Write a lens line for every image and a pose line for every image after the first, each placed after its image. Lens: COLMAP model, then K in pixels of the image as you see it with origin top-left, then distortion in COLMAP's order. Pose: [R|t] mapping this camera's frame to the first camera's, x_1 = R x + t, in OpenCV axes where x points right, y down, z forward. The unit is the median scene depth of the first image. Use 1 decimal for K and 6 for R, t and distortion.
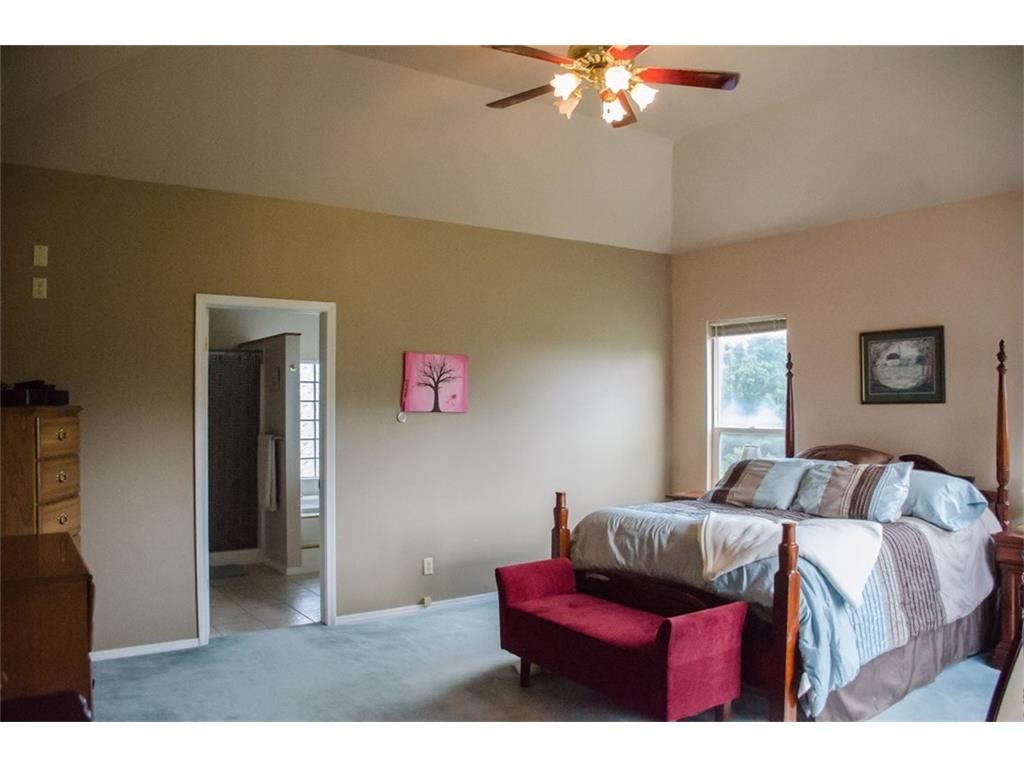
lens RADIAL K [[793.4, 0, 507.6], [0, 793.4, 385.4], [0, 0, 1]] dist [-0.147113, 0.089601]
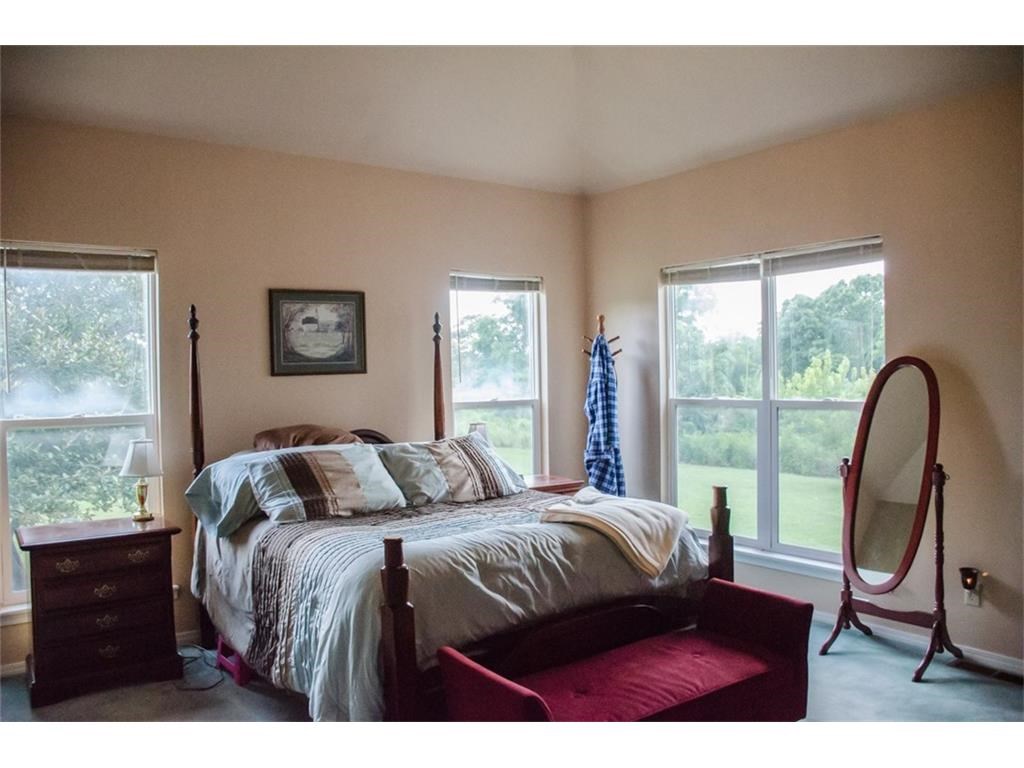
lens RADIAL K [[793.4, 0, 509.6], [0, 793.4, 382.6], [0, 0, 1]] dist [-0.147113, 0.089601]
pose [[-0.000047, -0.008761, 0.999962, -0.389583], [-0.003446, 0.999956, 0.008760, 0.024223], [-0.999994, -0.003445, -0.000078, 0.786931]]
